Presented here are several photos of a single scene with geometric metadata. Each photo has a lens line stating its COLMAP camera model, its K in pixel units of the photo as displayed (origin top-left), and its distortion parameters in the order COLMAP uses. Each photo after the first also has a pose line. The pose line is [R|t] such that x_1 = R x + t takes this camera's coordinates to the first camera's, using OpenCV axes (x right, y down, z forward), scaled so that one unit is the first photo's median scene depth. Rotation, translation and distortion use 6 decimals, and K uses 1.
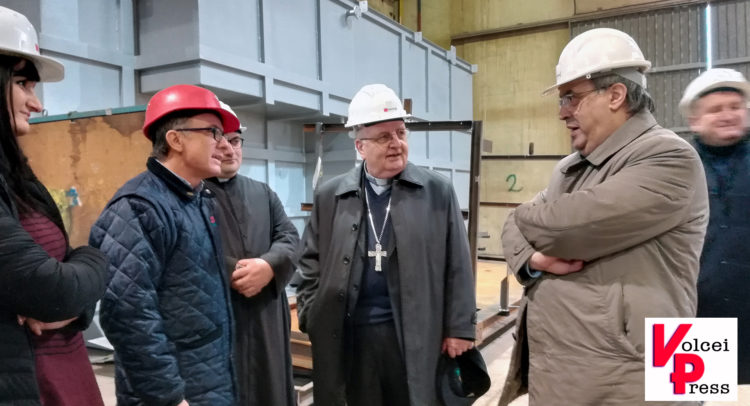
lens RADIAL K [[584.0, 0, 375.0], [0, 584.0, 203.0], [0, 0, 1]] dist [0.008077, -0.083619]
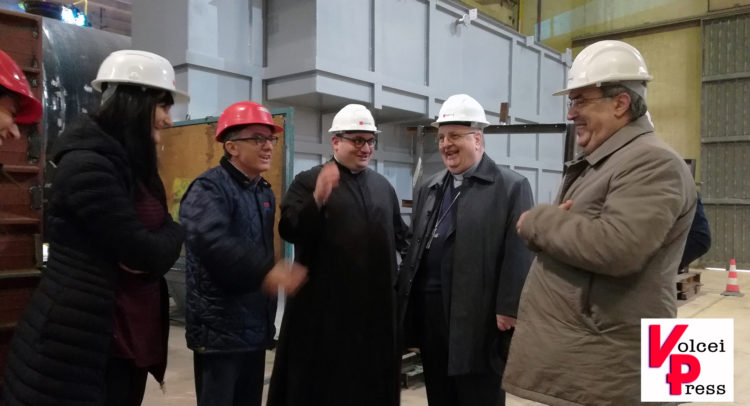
lens RADIAL K [[584.0, 0, 375.0], [0, 584.0, 203.0], [0, 0, 1]] dist [0.008077, -0.083619]
pose [[0.971218, 0.030720, -0.236203, 0.081425], [-0.031132, 0.999513, 0.001989, 0.005595], [0.236149, 0.005422, 0.971702, -0.066855]]
